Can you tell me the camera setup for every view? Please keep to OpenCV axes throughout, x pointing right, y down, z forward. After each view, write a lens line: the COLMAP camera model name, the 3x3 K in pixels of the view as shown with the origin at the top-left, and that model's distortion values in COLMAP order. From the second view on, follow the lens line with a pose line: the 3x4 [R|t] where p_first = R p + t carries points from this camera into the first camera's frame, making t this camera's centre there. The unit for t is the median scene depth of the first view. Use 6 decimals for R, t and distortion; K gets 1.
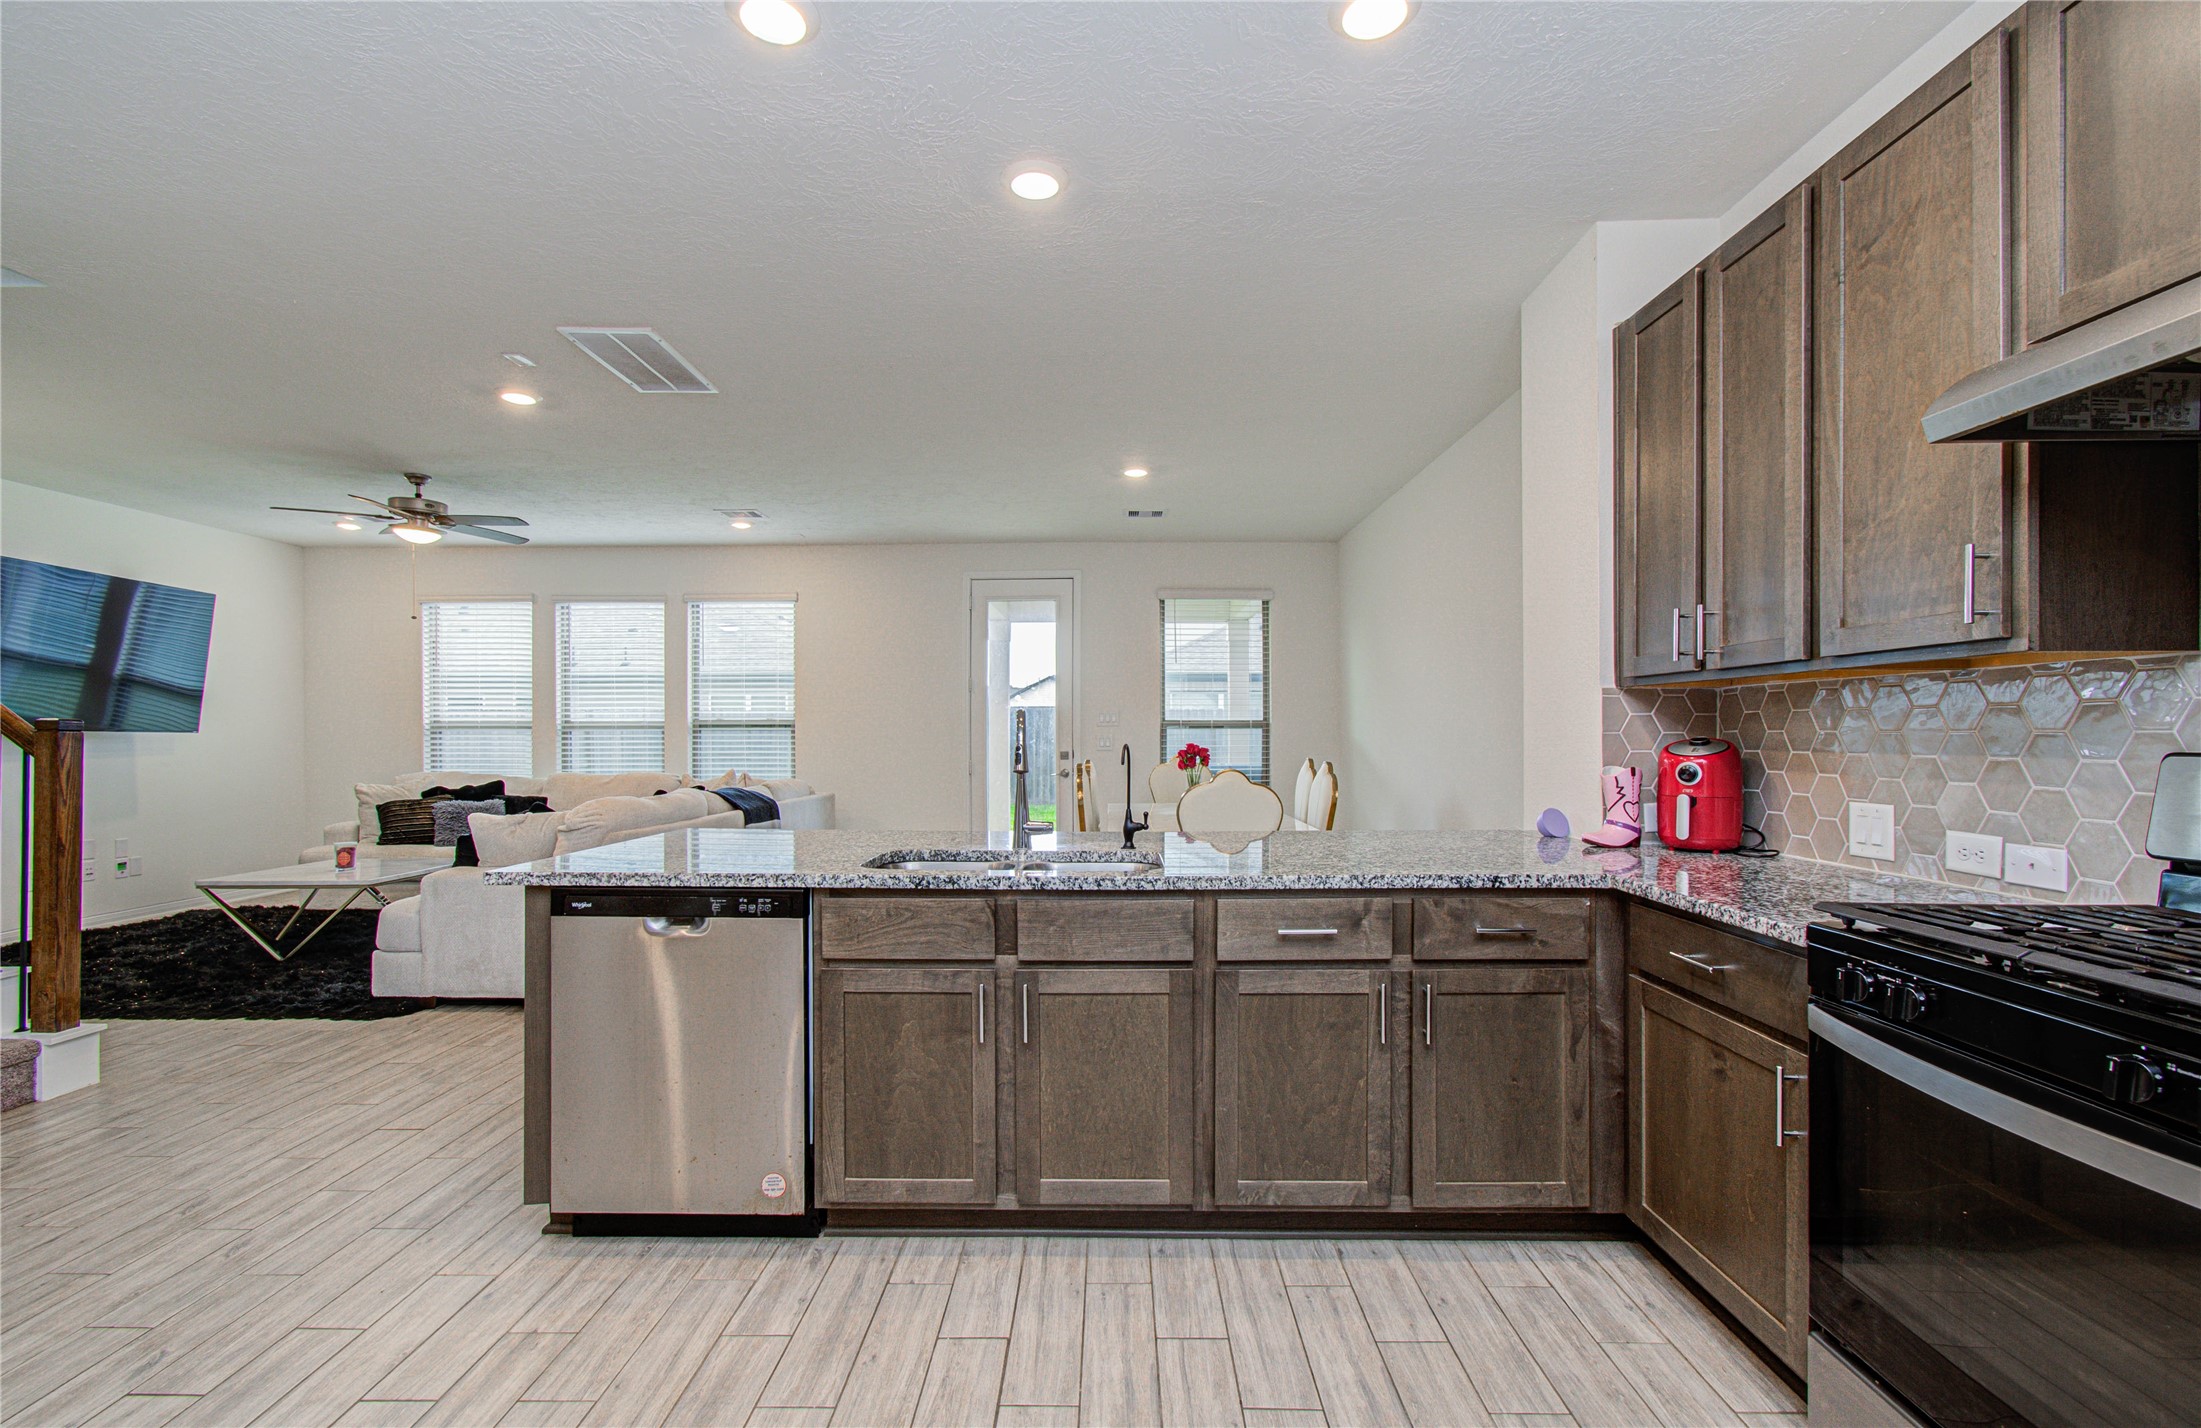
lens RADIAL K [[971.3, 0, 1096.9], [0, 971.3, 724.8], [0, 0, 1]] dist [-0.000869, 0.000879]
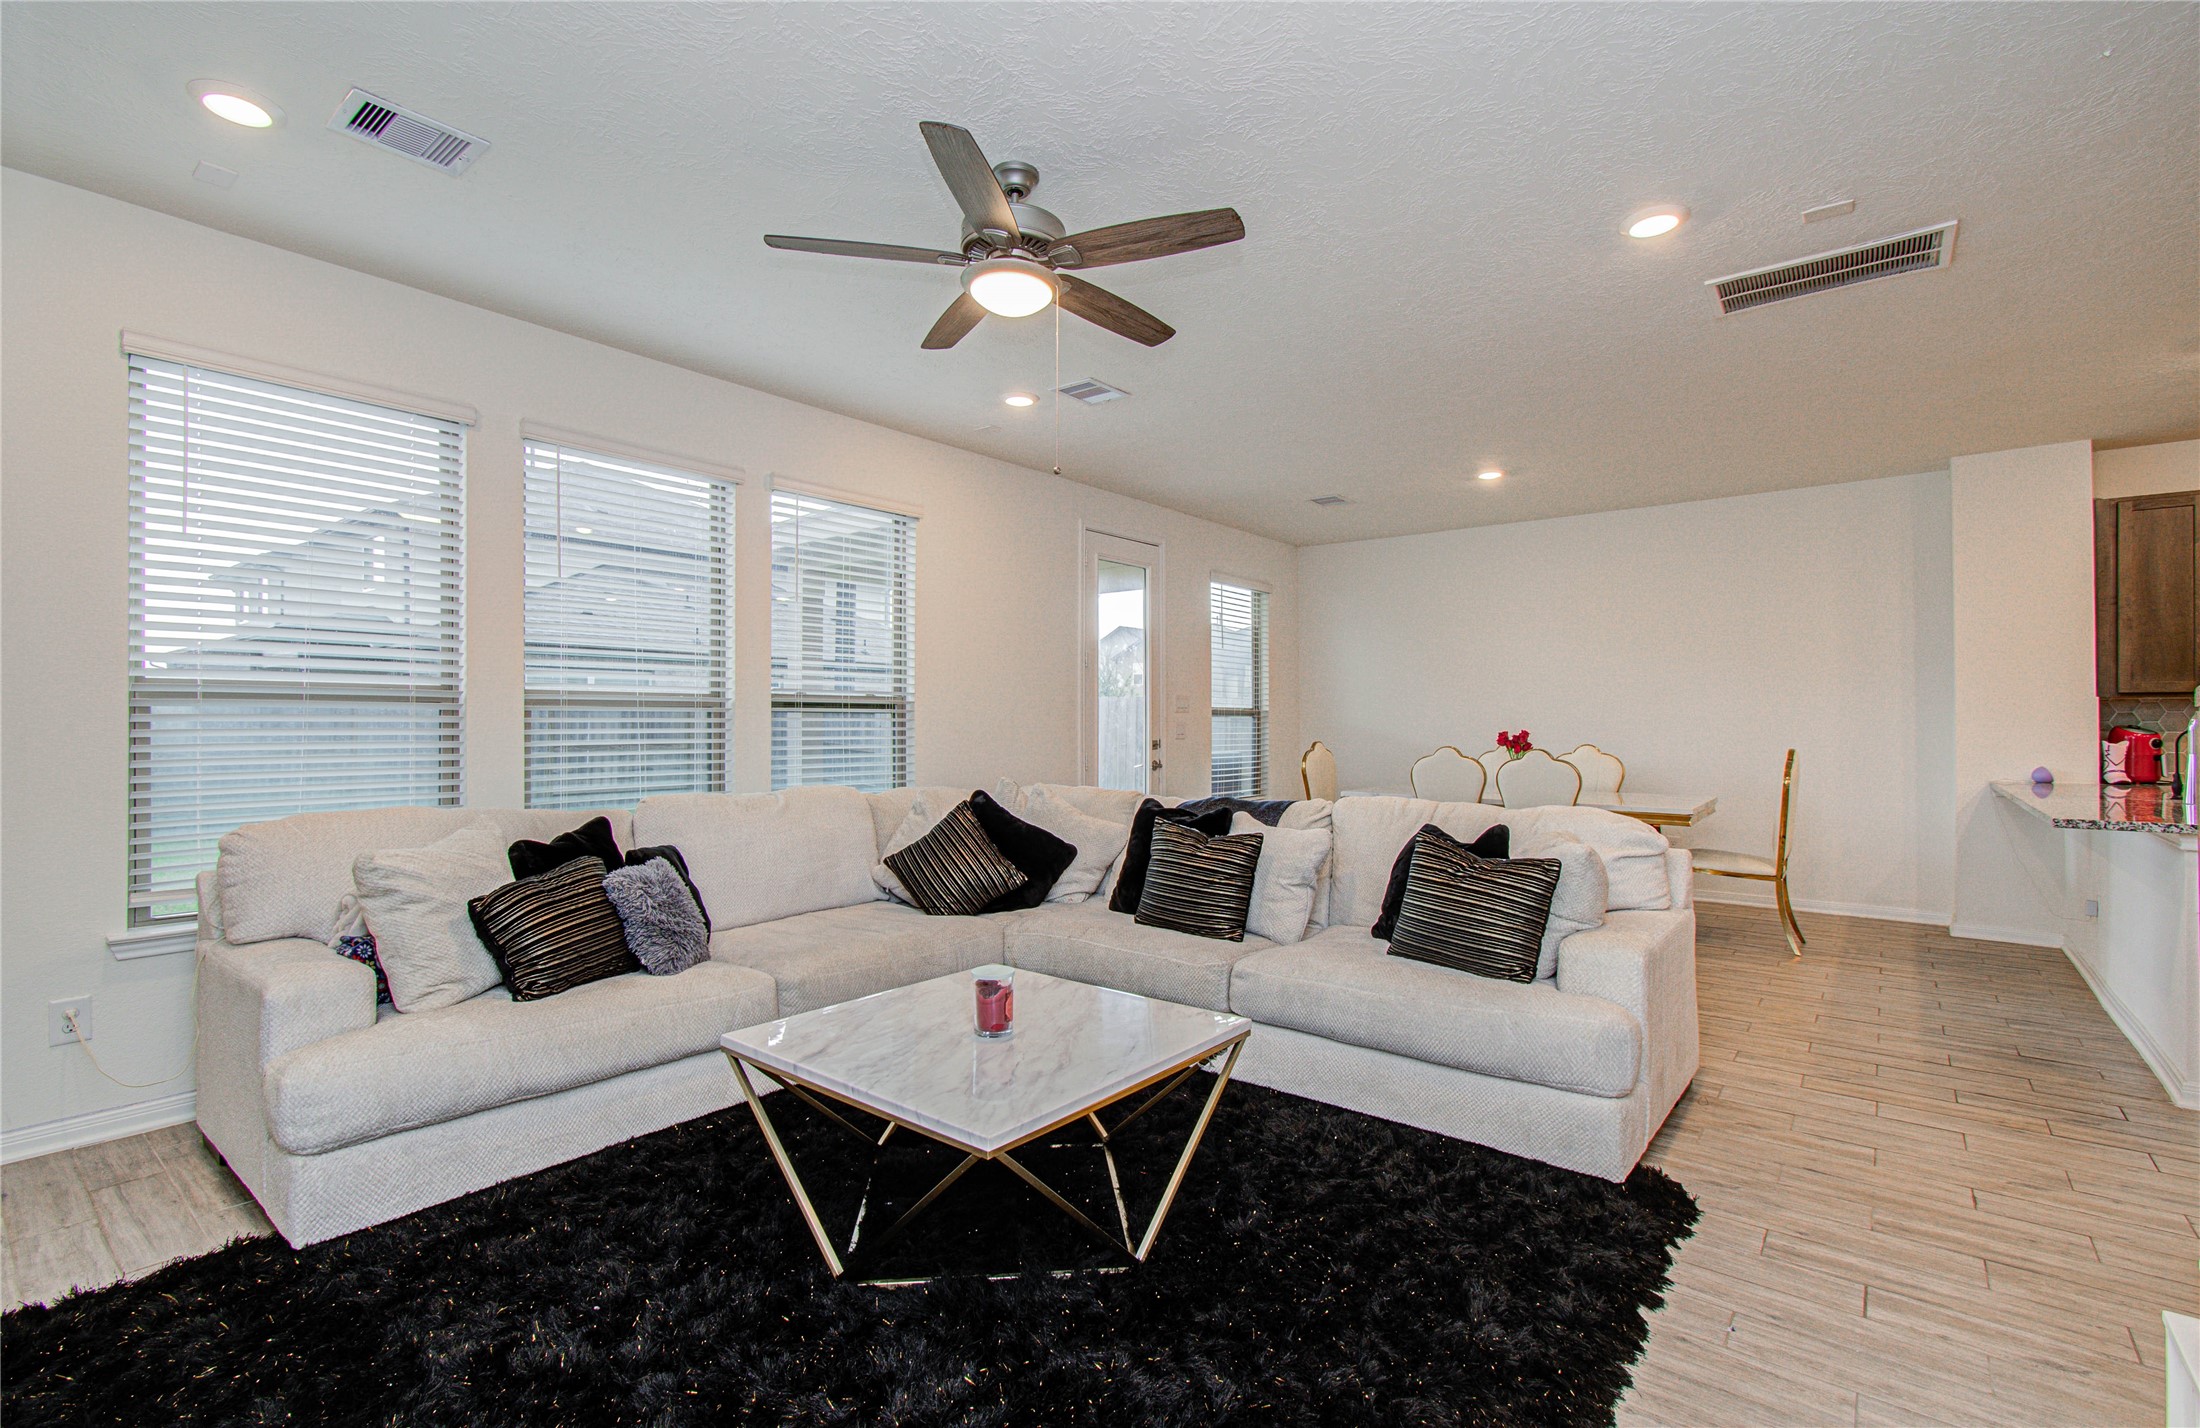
lens RADIAL K [[984.2, 0, 1093.5], [0, 984.2, 721.6], [0, 0, 1]] dist [-0.007351, 0.000365]
pose [[0.625304, 0.003997, 0.780371, -2.109877], [-0.009466, 0.999952, 0.002463, 0.021812], [-0.780323, -0.008927, 0.625312, 1.357989]]
